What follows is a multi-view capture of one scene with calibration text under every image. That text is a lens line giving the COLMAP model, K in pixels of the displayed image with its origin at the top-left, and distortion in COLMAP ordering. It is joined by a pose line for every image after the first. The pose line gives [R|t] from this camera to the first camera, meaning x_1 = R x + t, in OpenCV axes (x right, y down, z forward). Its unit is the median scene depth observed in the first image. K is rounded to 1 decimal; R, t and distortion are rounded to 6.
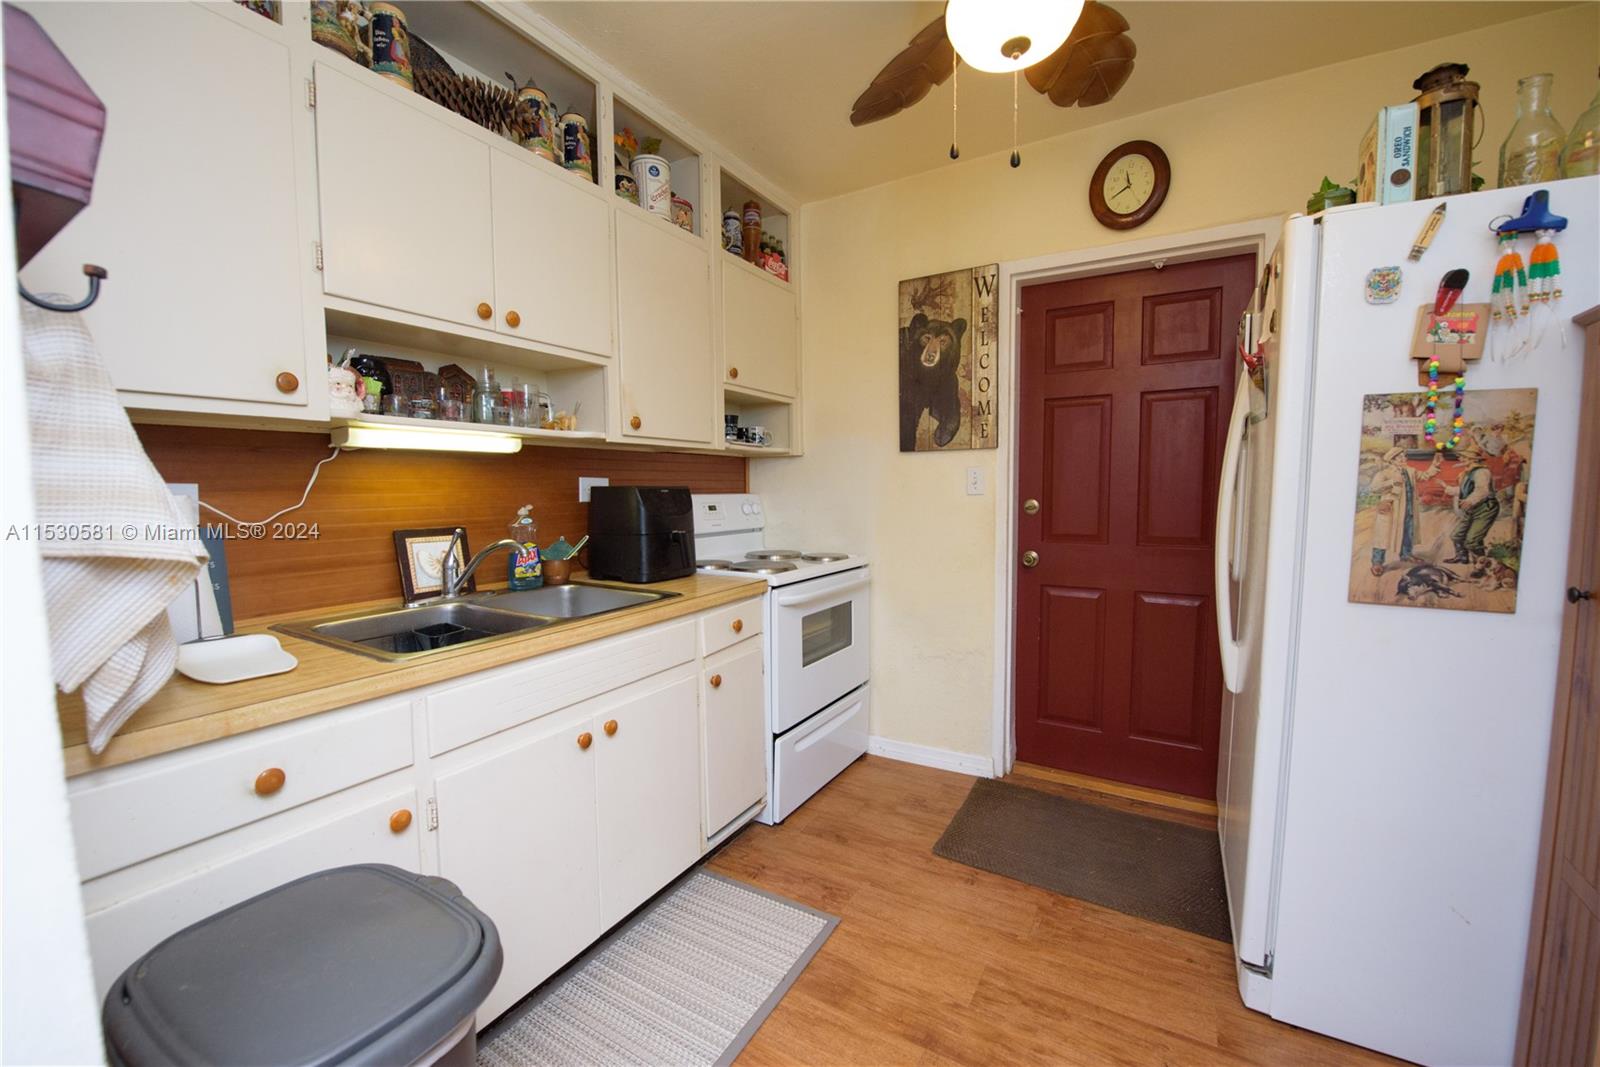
lens RADIAL K [[639.8, 0, 794.7], [0, 639.8, 541.0], [0, 0, 1]] dist [-0.011041, -0.003306]
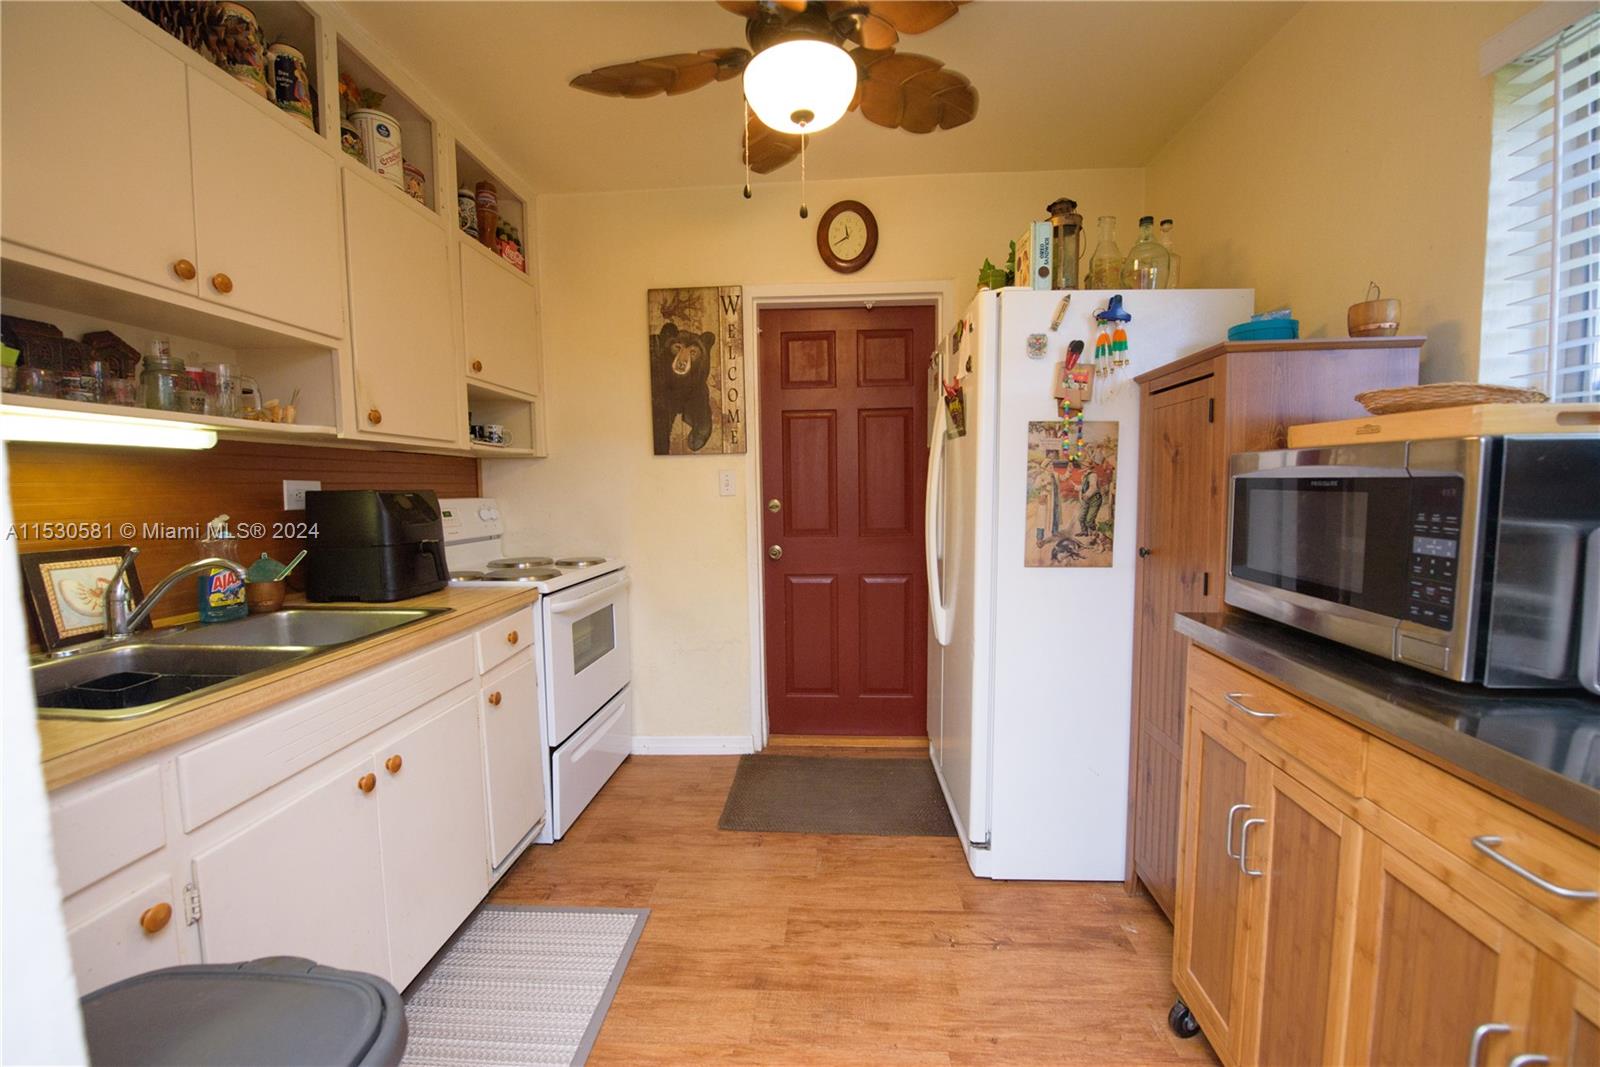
lens RADIAL K [[639.8, 0, 799.6], [0, 639.8, 542.2], [0, 0, 1]] dist [-0.011041, -0.003306]
pose [[0.890182, -0.044238, 0.453452, -0.143105], [0.045345, 0.998936, 0.008437, 0.003836], [-0.453343, 0.013051, 0.891241, -0.030403]]
